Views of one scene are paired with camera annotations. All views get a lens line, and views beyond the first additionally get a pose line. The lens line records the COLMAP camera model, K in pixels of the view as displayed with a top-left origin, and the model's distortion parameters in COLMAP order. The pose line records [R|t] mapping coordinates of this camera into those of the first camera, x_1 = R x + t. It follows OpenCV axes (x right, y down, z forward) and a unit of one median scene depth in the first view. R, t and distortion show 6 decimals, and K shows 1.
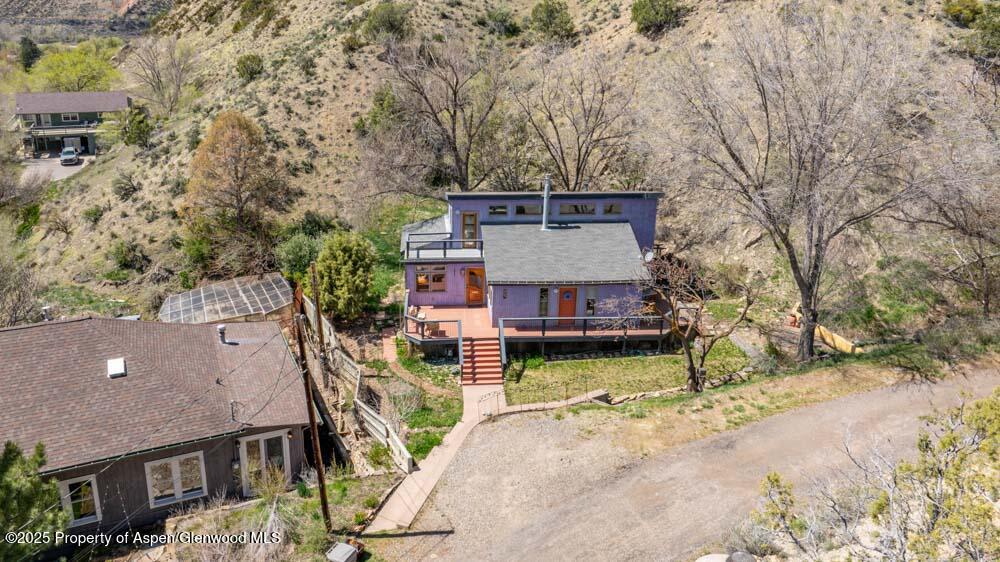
lens RADIAL K [[740.4, 0, 438.3], [0, 740.4, 256.6], [0, 0, 1]] dist [-0.012532, 0.000172]
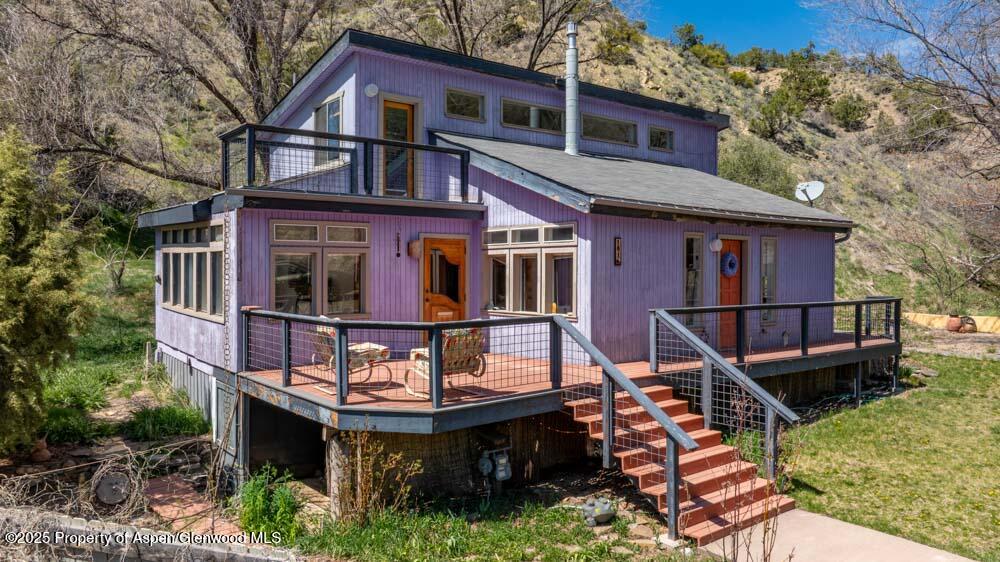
lens RADIAL K [[721.8, 0, 500.0], [0, 721.8, 281.0], [0, 0, 1]] dist [-0.004948, -0.000904]
pose [[0.803869, -0.000340, 0.594806, -0.128276], [0.190334, 0.947567, -0.256691, 0.124481], [-0.563531, 0.319557, 0.761785, 0.737321]]
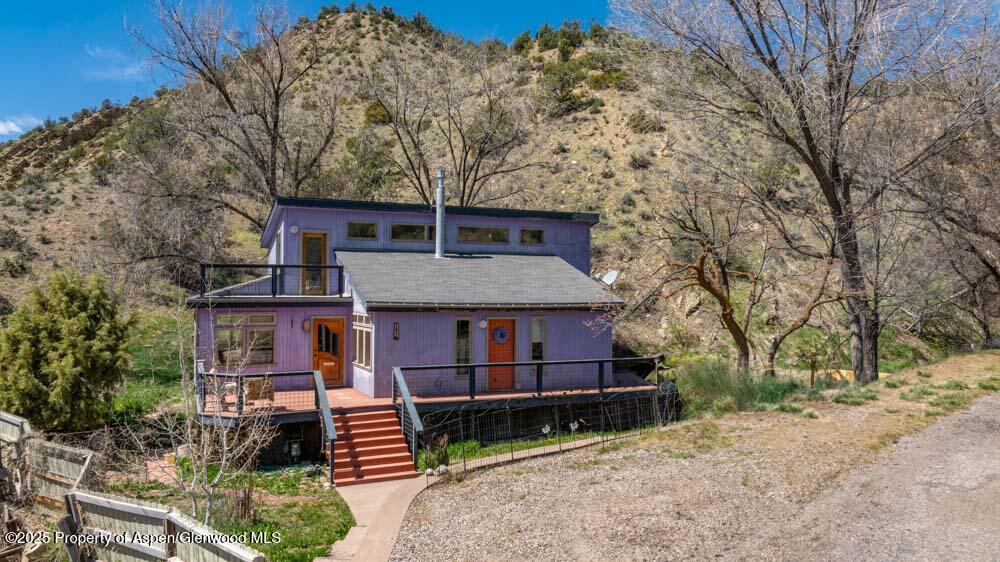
lens RADIAL K [[735.6, 0, 500.0], [0, 735.6, 281.0], [0, 0, 1]] dist [-0.018164, -0.000948]
pose [[0.926496, 0.014347, 0.376032, -0.041604], [0.118313, 0.937493, -0.327276, 0.189490], [-0.357223, 0.347709, 0.866886, 0.450826]]
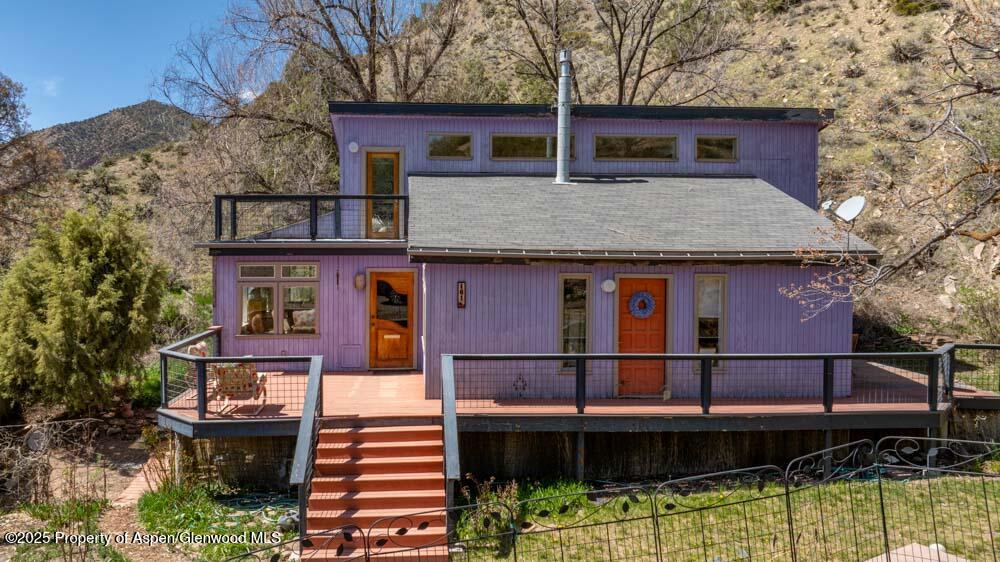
lens RADIAL K [[740.4, 0, 438.3], [0, 740.4, 256.6], [0, 0, 1]] dist [-0.012532, 0.000172]
pose [[0.999853, 0.009146, 0.014536, 0.068651], [-0.004083, 0.948716, -0.316104, 0.132985], [-0.016682, 0.315998, 0.948613, 0.619756]]
